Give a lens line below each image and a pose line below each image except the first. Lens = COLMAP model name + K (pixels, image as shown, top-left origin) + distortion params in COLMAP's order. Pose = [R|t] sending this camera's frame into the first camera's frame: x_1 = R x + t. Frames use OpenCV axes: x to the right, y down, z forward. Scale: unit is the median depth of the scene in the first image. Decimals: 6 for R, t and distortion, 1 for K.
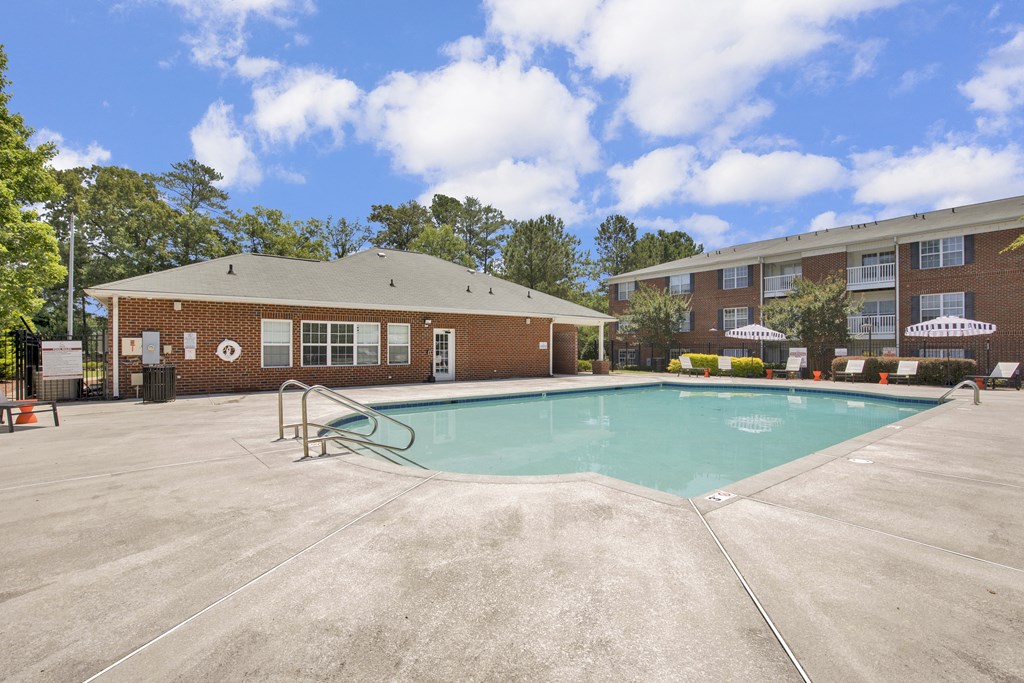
lens RADIAL K [[436.7, 0, 481.9], [0, 436.7, 344.1], [0, 0, 1]] dist [-0.031723, -0.000022]
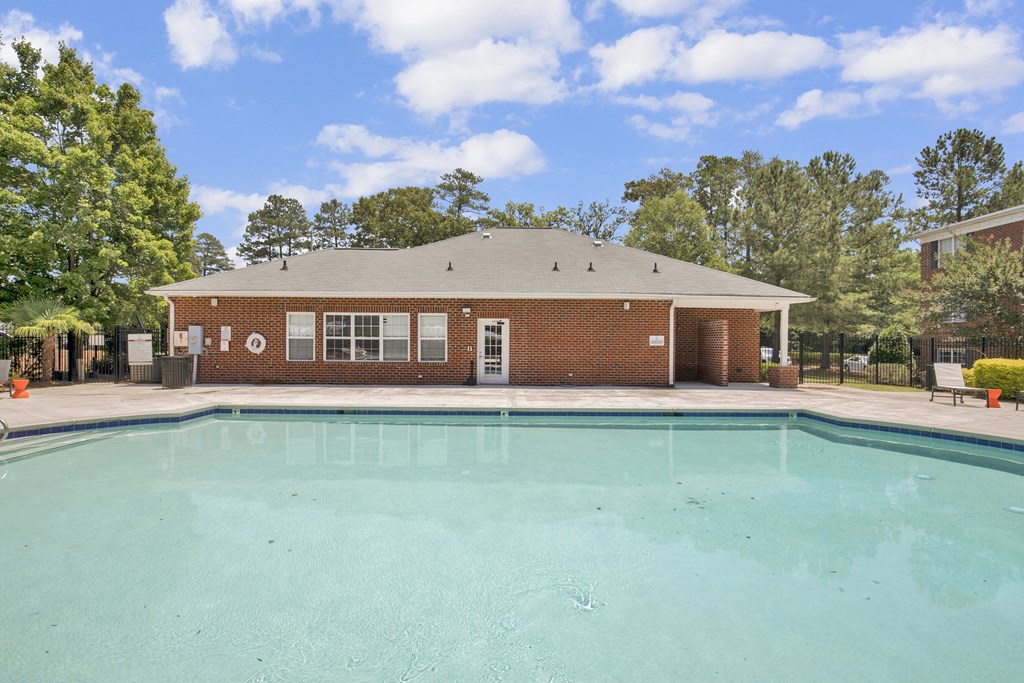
lens RADIAL K [[471.8, 0, 536.1], [0, 471.8, 342.0], [0, 0, 1]] dist [-0.032155, -0.000209]
pose [[0.833850, 0.008642, -0.551923, 0.488845], [-0.004832, 0.999953, 0.008357, -0.000419], [0.551970, -0.004302, 0.833853, 0.355239]]
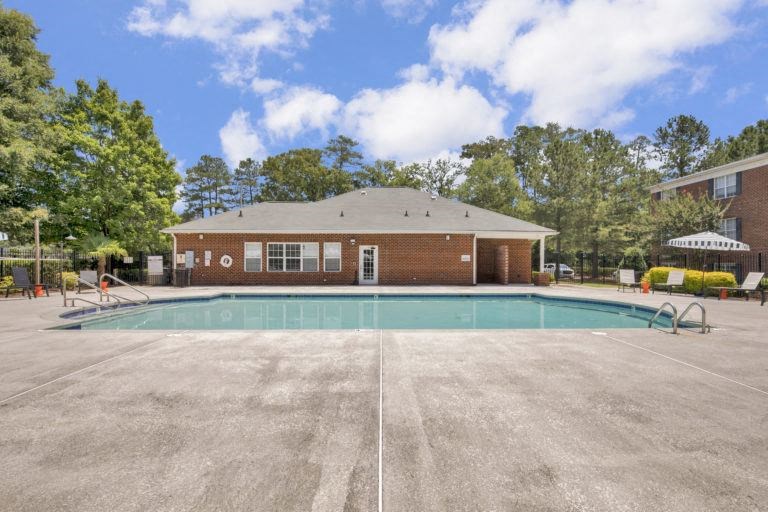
lens RADIAL K [[373.2, 0, 402.1], [0, 373.2, 258.1], [0, 0, 1]] dist [-0.029288, -0.000126]
pose [[0.837874, -0.003706, -0.545851, 0.671732], [0.001900, 0.999991, -0.003873, 0.007959], [0.545860, 0.002208, 0.837874, 0.110291]]
